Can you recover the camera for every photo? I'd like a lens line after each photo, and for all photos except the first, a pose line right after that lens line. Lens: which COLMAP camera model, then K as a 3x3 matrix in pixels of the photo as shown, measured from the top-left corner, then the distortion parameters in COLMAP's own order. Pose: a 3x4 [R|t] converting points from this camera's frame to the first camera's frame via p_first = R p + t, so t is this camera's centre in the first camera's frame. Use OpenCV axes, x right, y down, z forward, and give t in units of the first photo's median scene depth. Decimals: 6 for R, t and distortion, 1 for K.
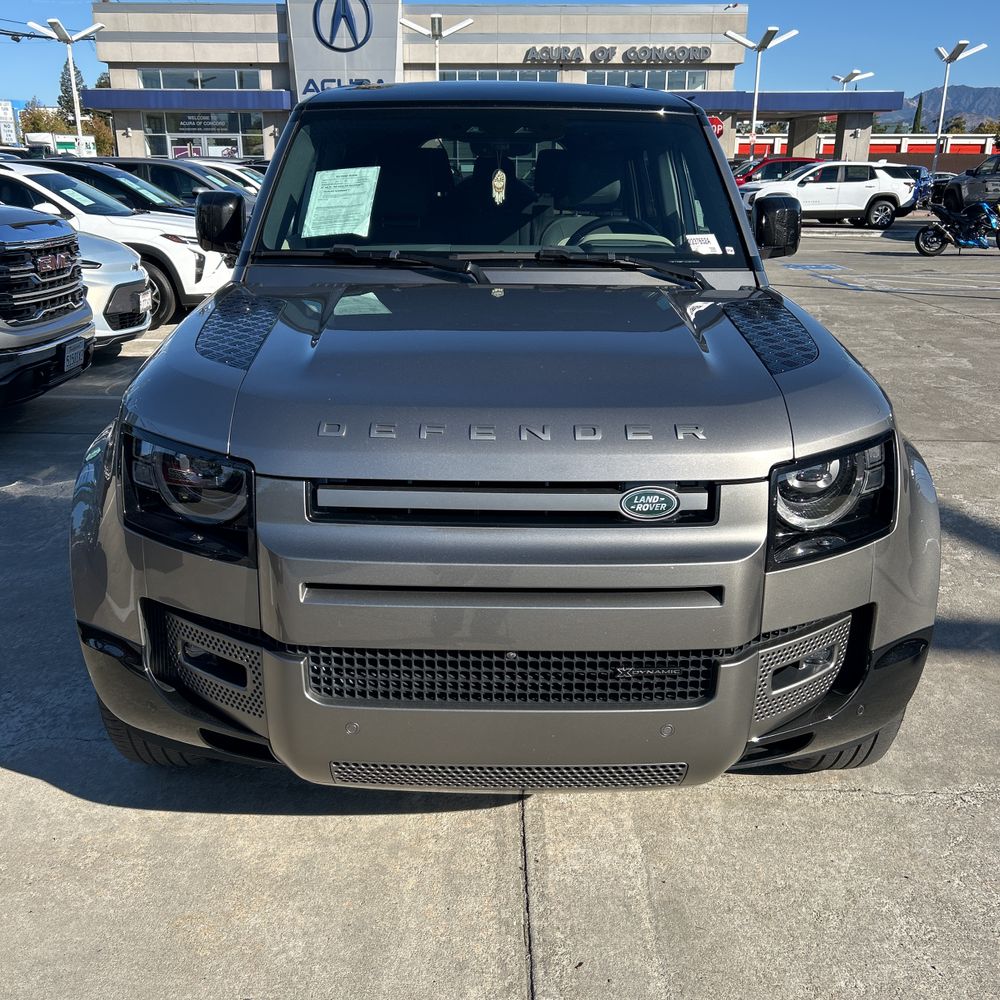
lens RADIAL K [[982.6, 0, 496.7], [0, 982.6, 499.7], [0, 0, 1]] dist [0.080843, -0.092436]
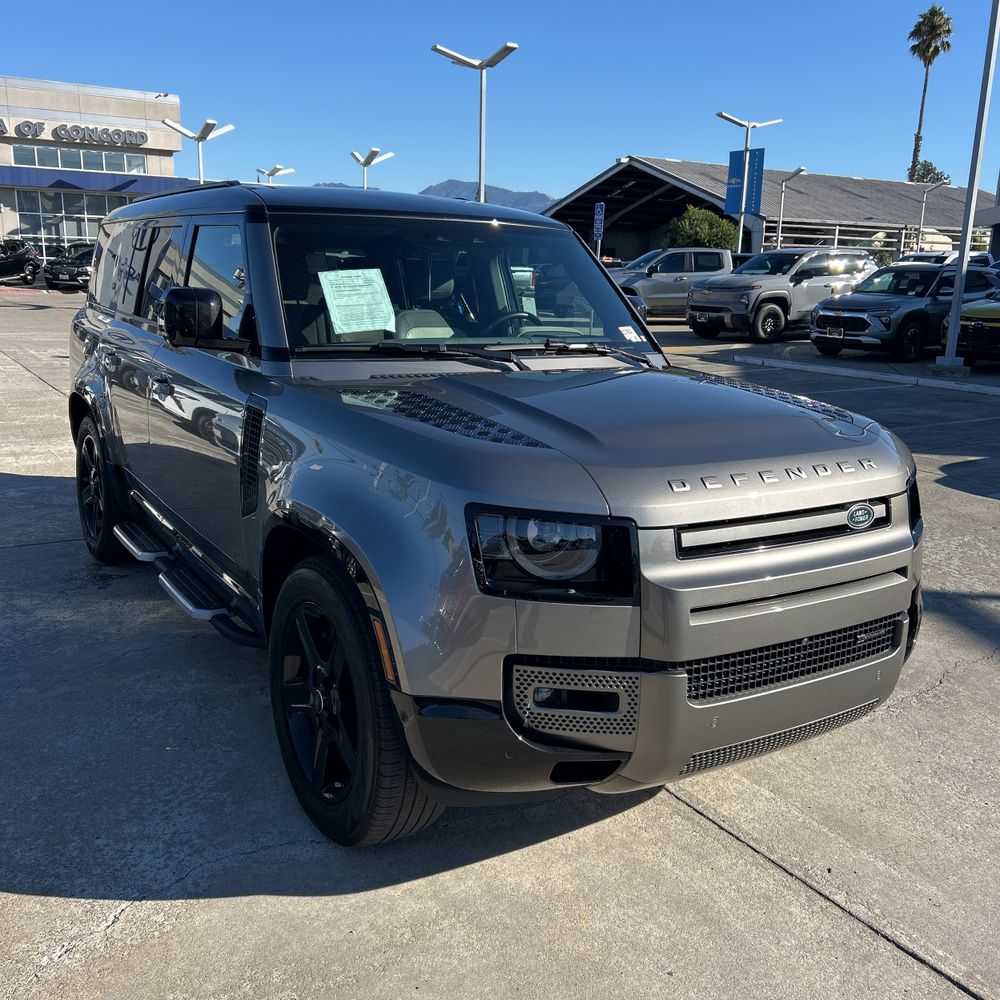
lens RADIAL K [[1009.6, 0, 498.0], [0, 1009.6, 503.9], [0, 0, 1]] dist [0.001220, 0.018339]
pose [[0.849934, -0.103017, 0.516720, -0.258232], [0.142456, 0.989105, -0.037125, -0.008401], [-0.507266, 0.105164, 0.855349, 0.003604]]
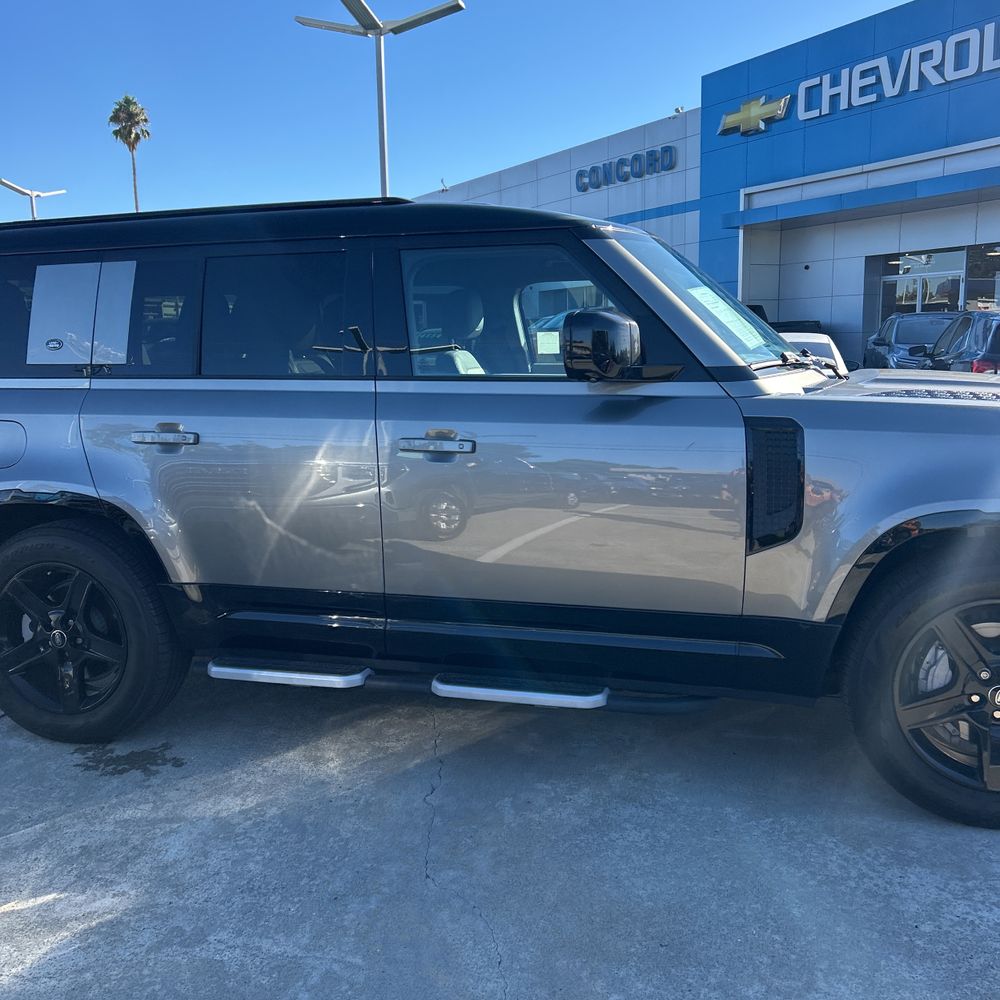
lens RADIAL K [[996.9, 0, 517.7], [0, 996.9, 497.7], [0, 0, 1]] dist [0.028384, 0.003374]
pose [[0.273186, -0.159747, 0.948604, -0.514788], [0.325234, 0.943383, 0.065205, -0.109843], [-0.905313, 0.290706, 0.309674, 0.386563]]
